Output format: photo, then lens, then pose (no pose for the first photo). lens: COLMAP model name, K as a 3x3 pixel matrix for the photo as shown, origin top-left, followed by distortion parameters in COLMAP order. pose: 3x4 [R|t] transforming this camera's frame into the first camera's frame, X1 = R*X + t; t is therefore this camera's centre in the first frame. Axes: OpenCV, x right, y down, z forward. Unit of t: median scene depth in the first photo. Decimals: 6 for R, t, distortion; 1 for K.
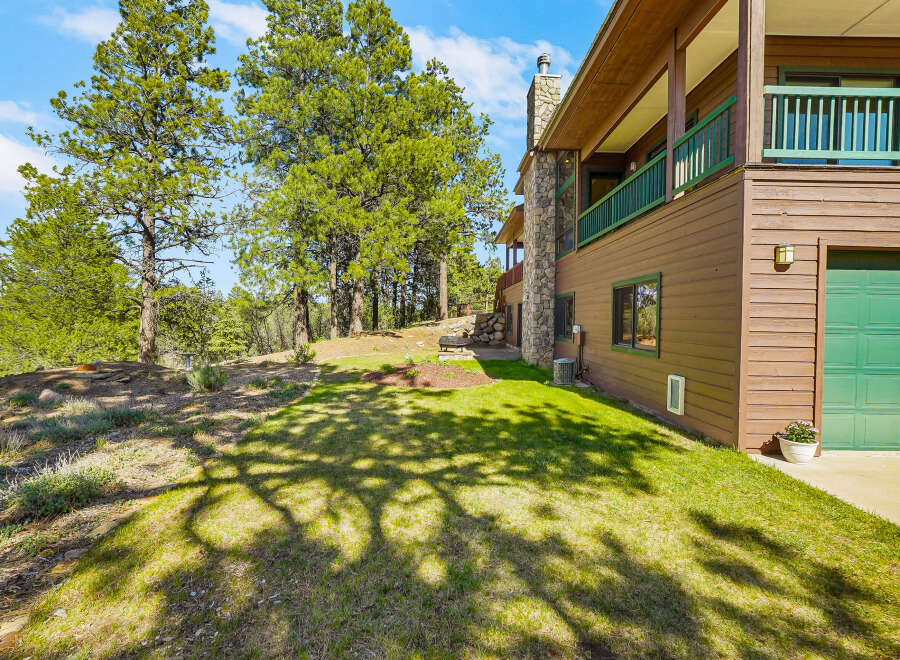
lens RADIAL K [[428.8, 0, 450.0], [0, 428.8, 330.0], [0, 0, 1]] dist [-0.000332, -0.000046]
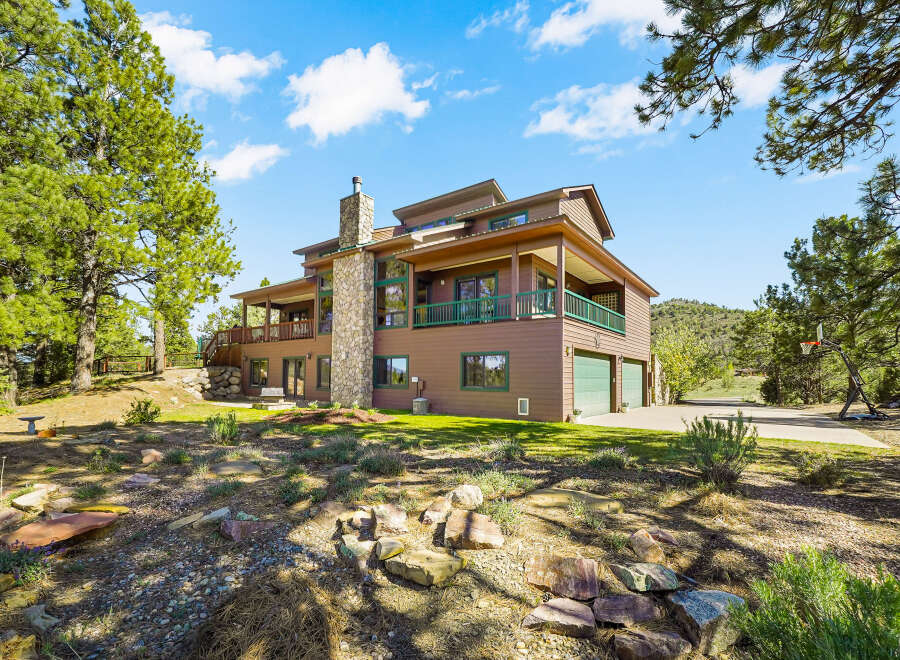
lens RADIAL K [[429.5, 0, 450.0], [0, 429.5, 379.4], [0, 0, 1]] dist [-0.000261, -0.000027]
pose [[0.610538, -0.002115, 0.791984, -0.698238], [0.013830, 0.999872, -0.007991, 0.009338], [-0.791866, 0.015832, 0.610489, -0.035416]]
